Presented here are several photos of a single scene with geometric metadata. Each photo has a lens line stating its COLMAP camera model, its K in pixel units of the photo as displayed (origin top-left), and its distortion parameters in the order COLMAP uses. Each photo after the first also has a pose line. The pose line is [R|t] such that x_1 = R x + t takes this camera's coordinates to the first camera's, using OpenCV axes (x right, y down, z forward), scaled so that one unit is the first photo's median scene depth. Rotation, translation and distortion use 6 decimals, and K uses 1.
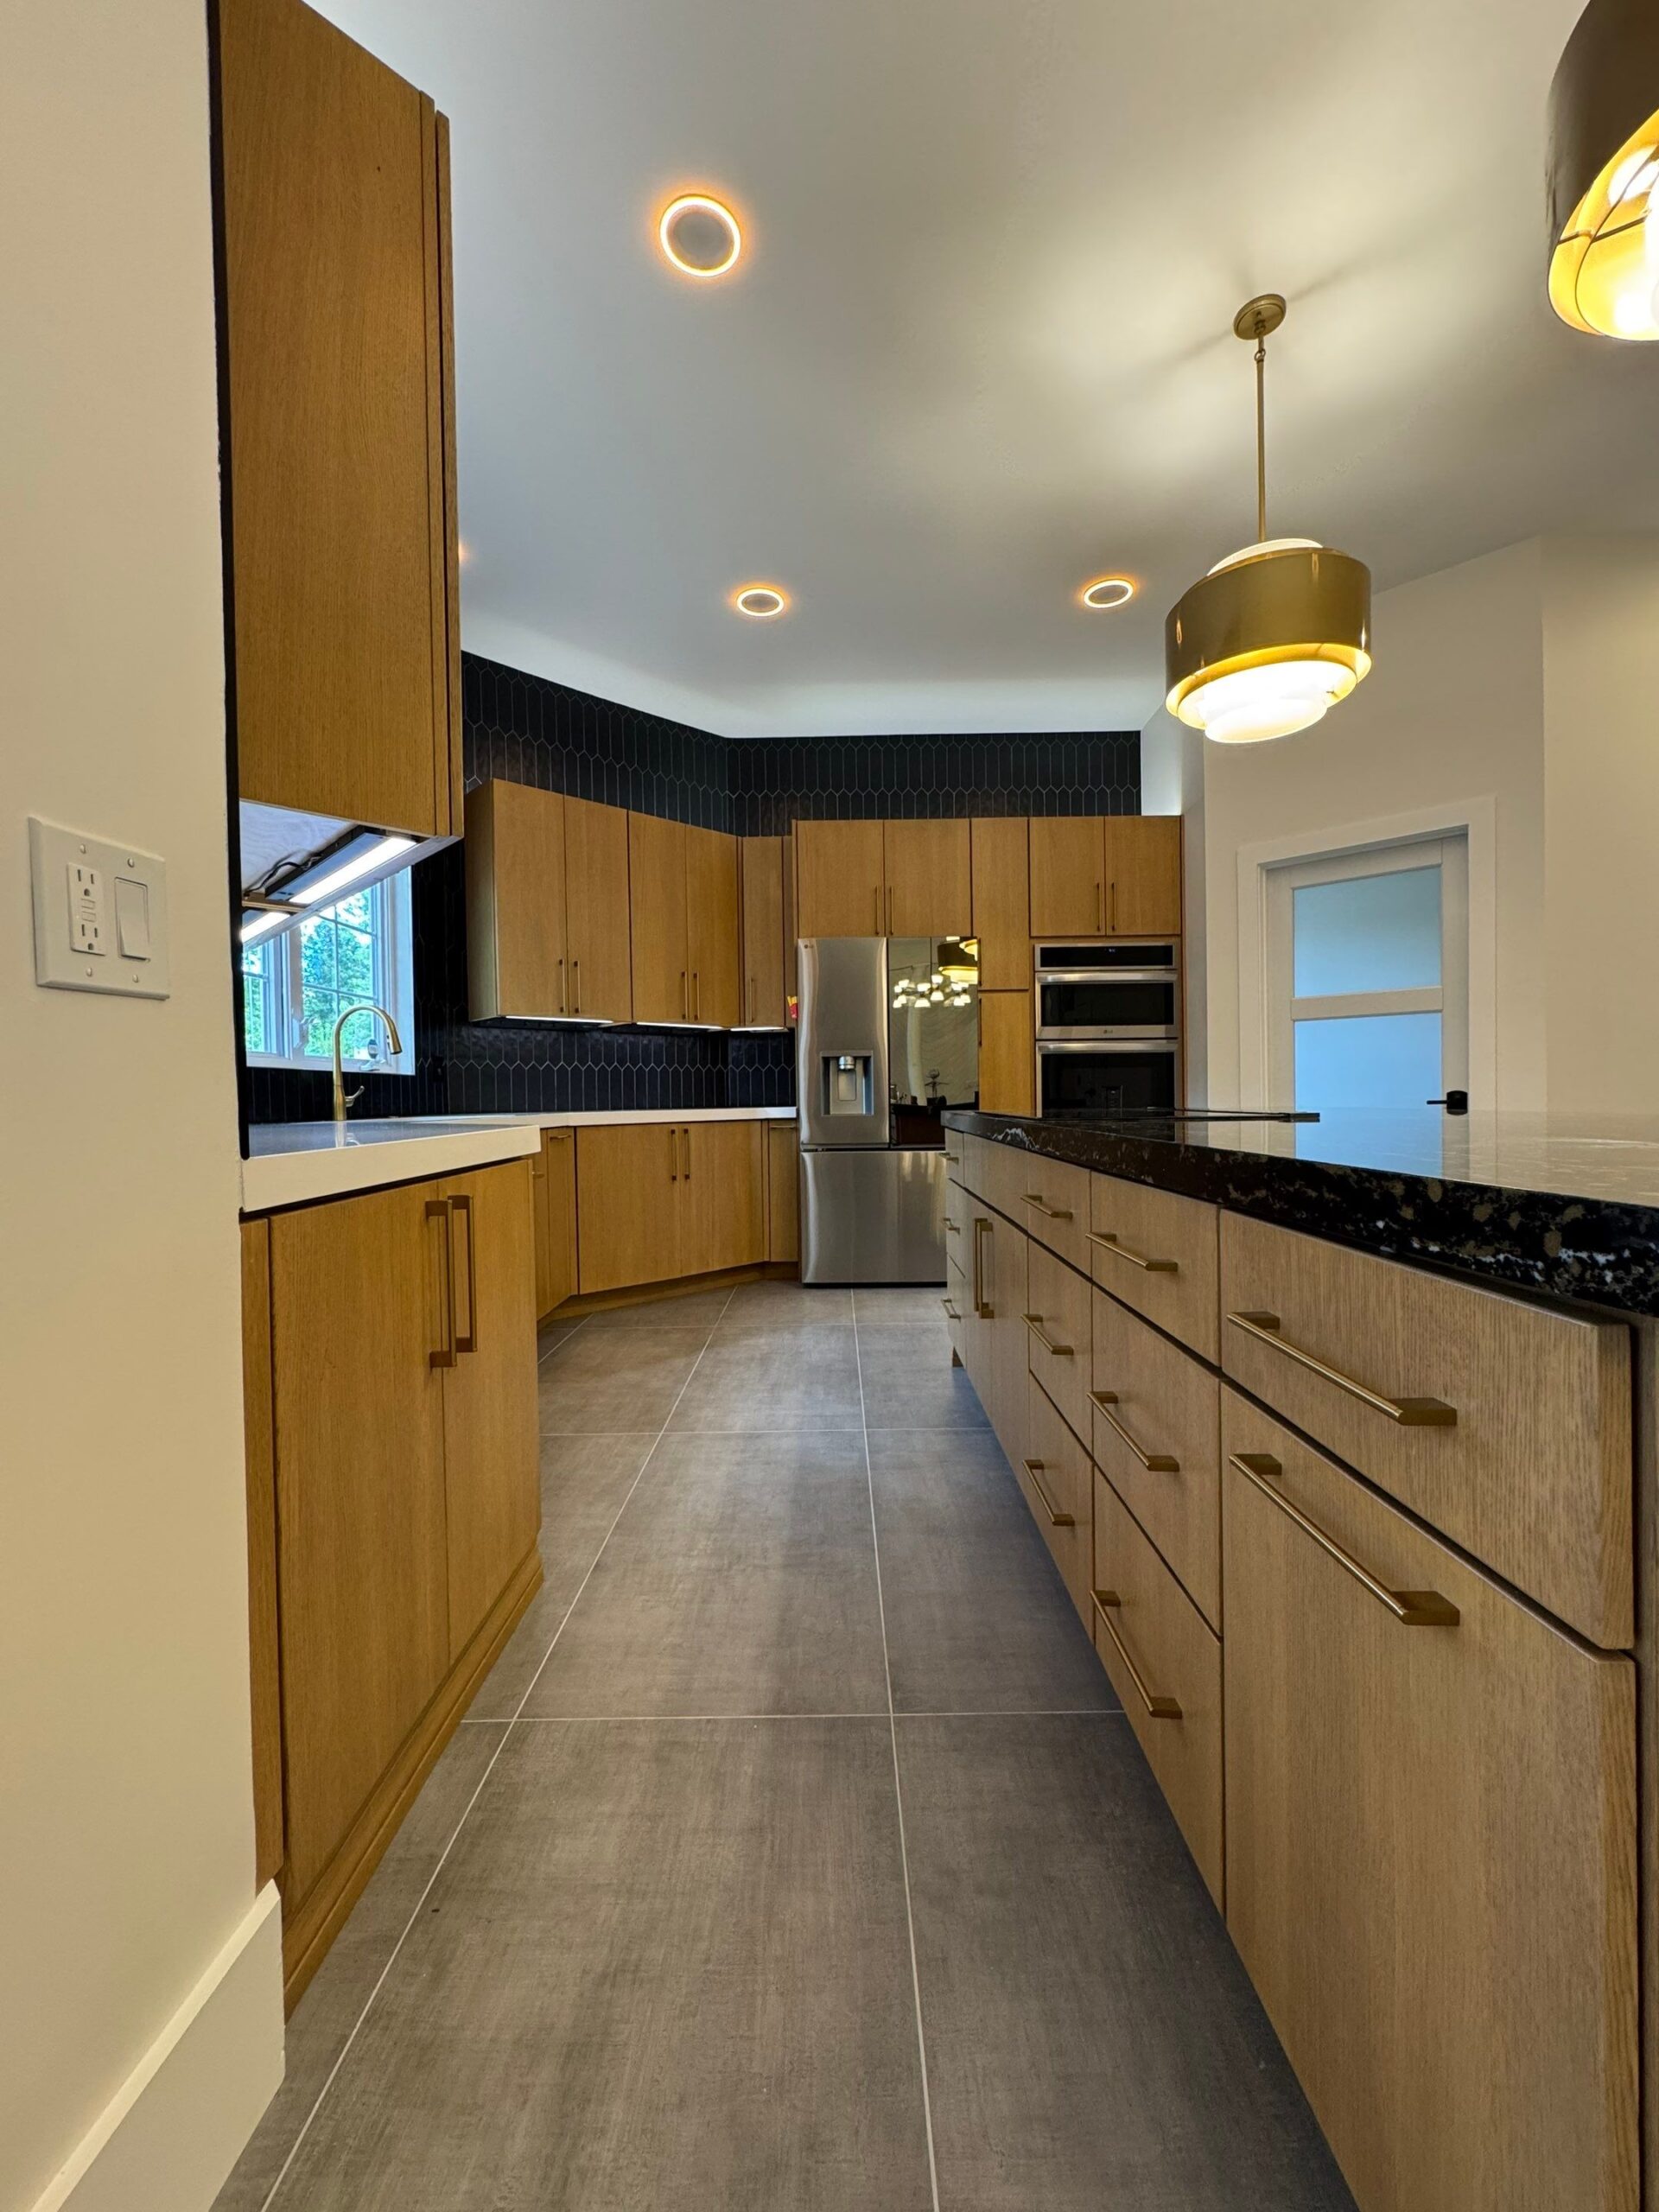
lens RADIAL K [[882.5, 0, 832.7], [0, 882.5, 1106.5], [0, 0, 1]] dist [-0.002432, 0.000452]
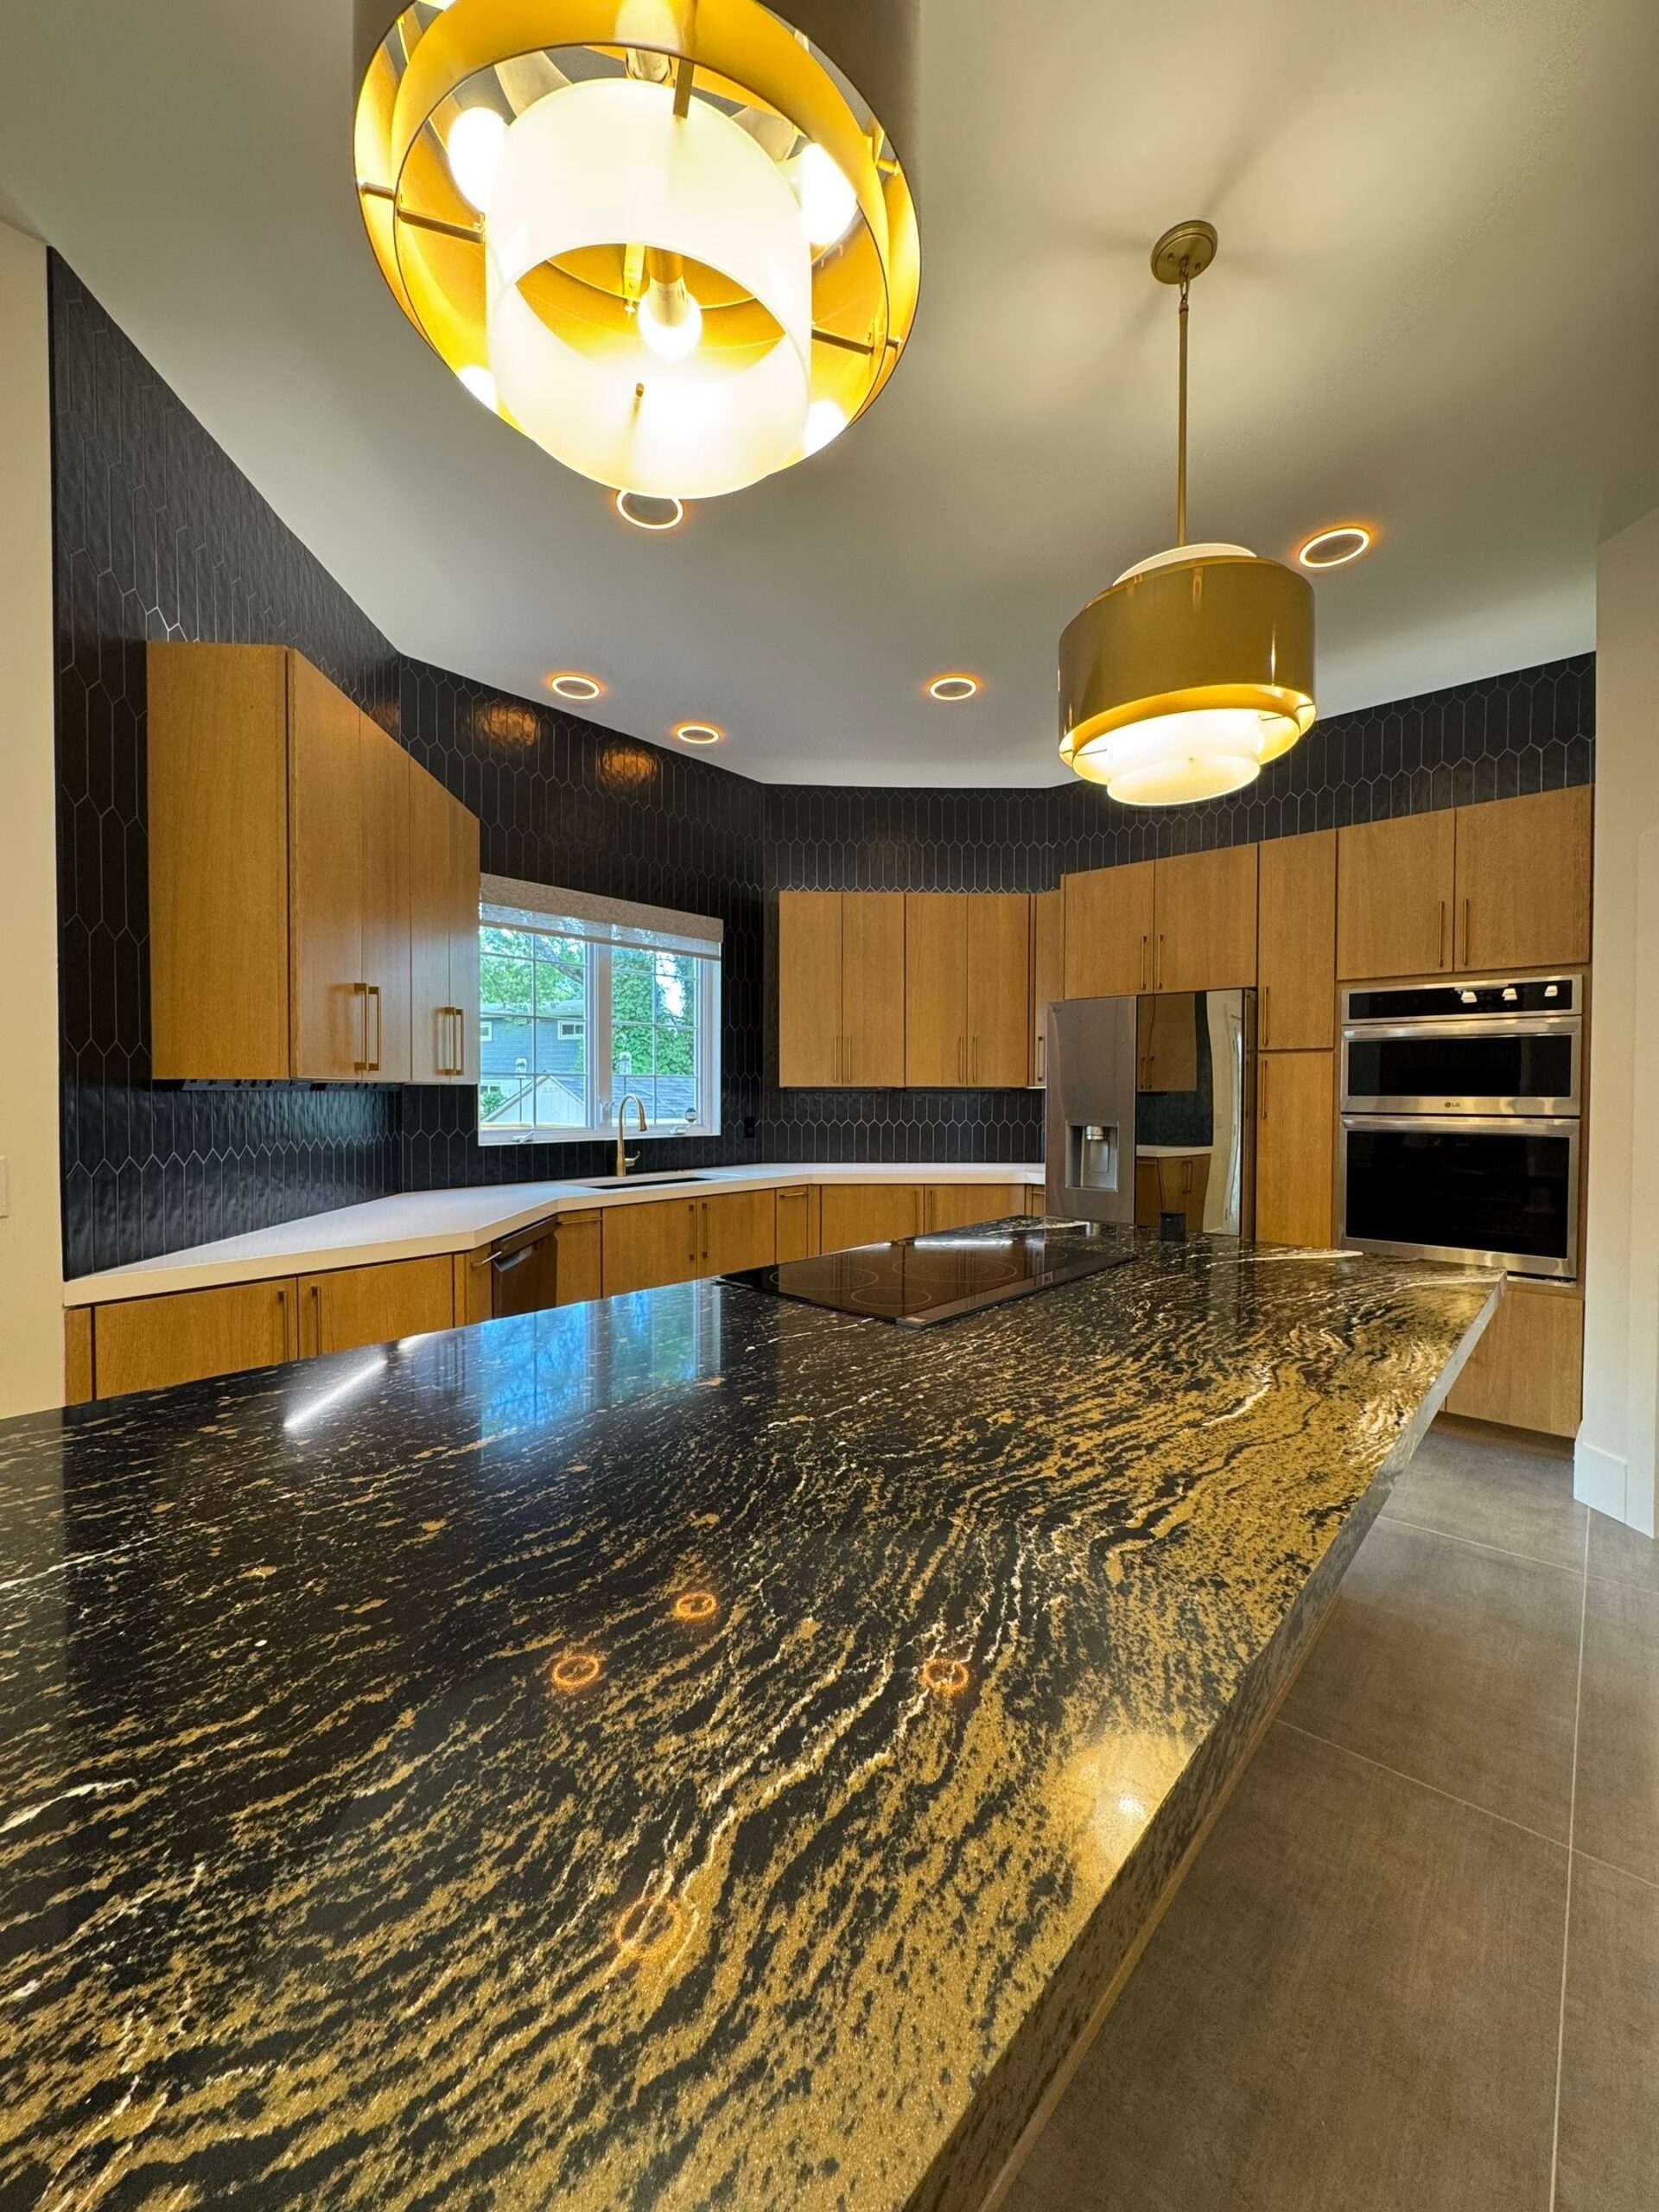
lens RADIAL K [[882.5, 0, 834.7], [0, 882.5, 1104.9], [0, 0, 1]] dist [-0.002432, 0.000452]
pose [[0.749966, 0.027658, -0.660898, 0.414063], [-0.022058, 0.999615, 0.016803, -0.086408], [0.661108, 0.001977, 0.750288, 0.119566]]
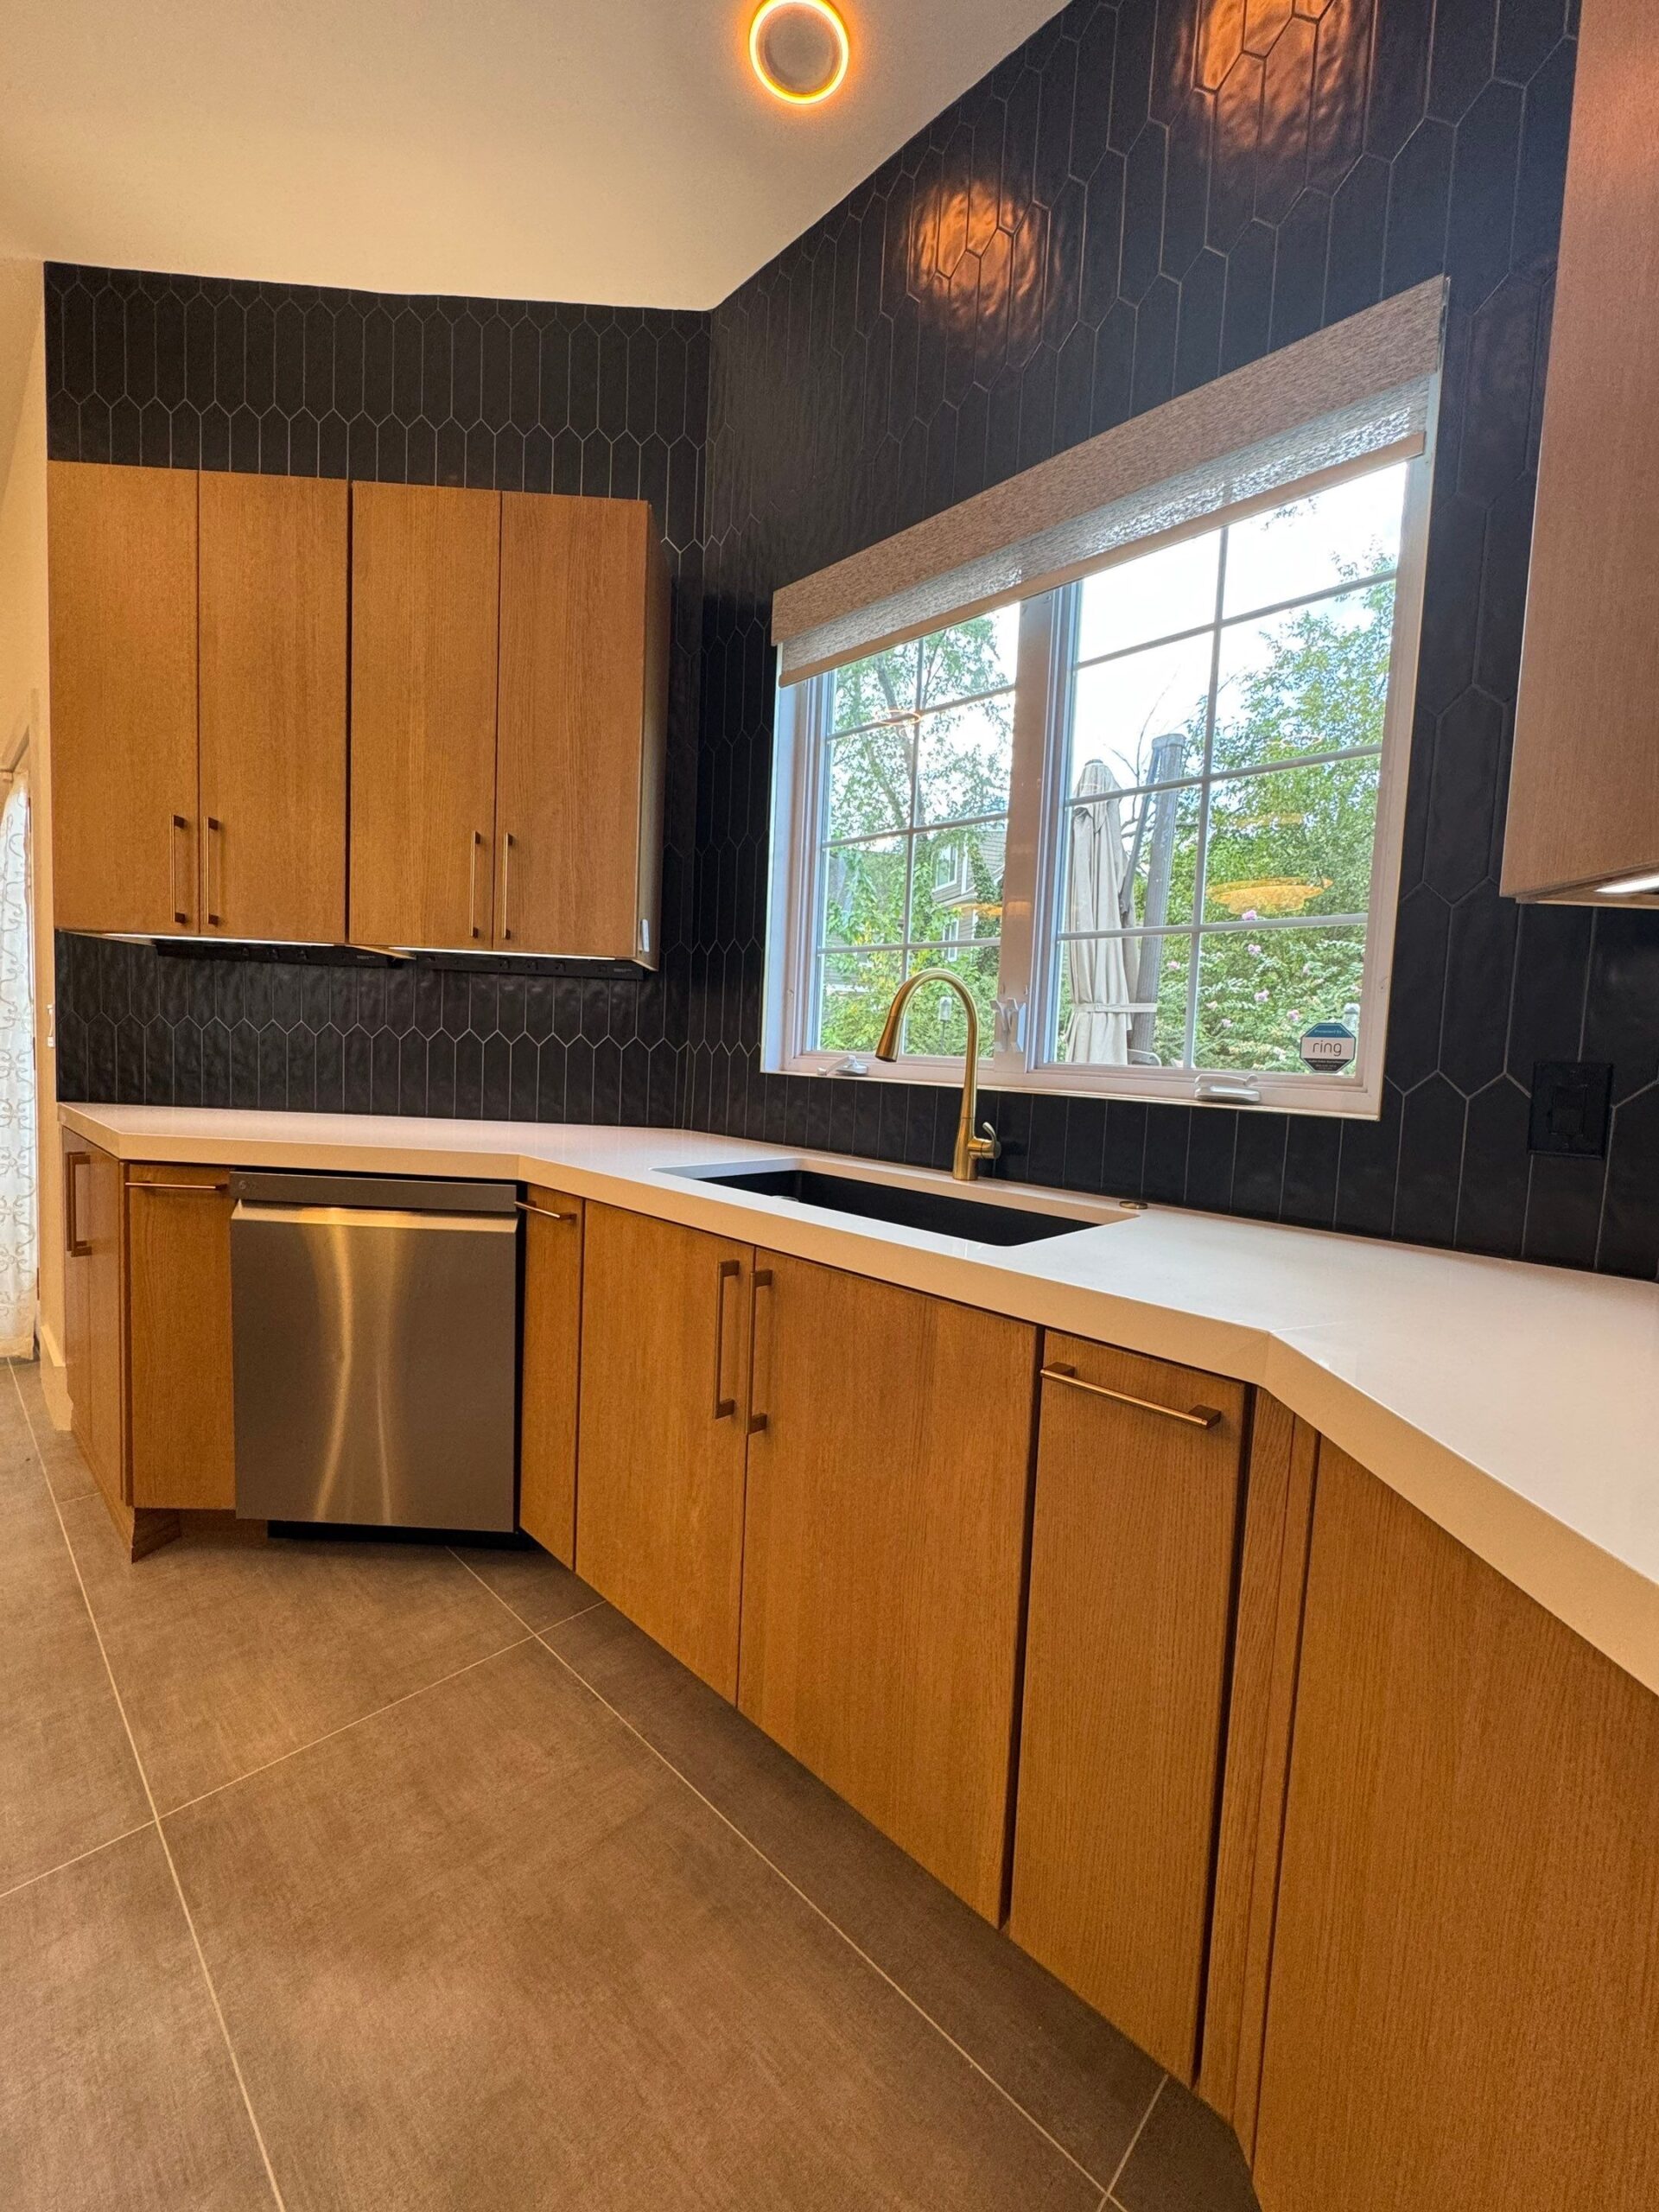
lens RADIAL K [[882.5, 0, 835.4], [0, 882.5, 1107.5], [0, 0, 1]] dist [-0.002432, 0.000452]
pose [[-0.684540, 0.036596, -0.728056, -0.061562], [-0.040428, 0.995296, 0.088041, -0.051433], [0.727854, 0.089702, -0.679840, 0.893479]]
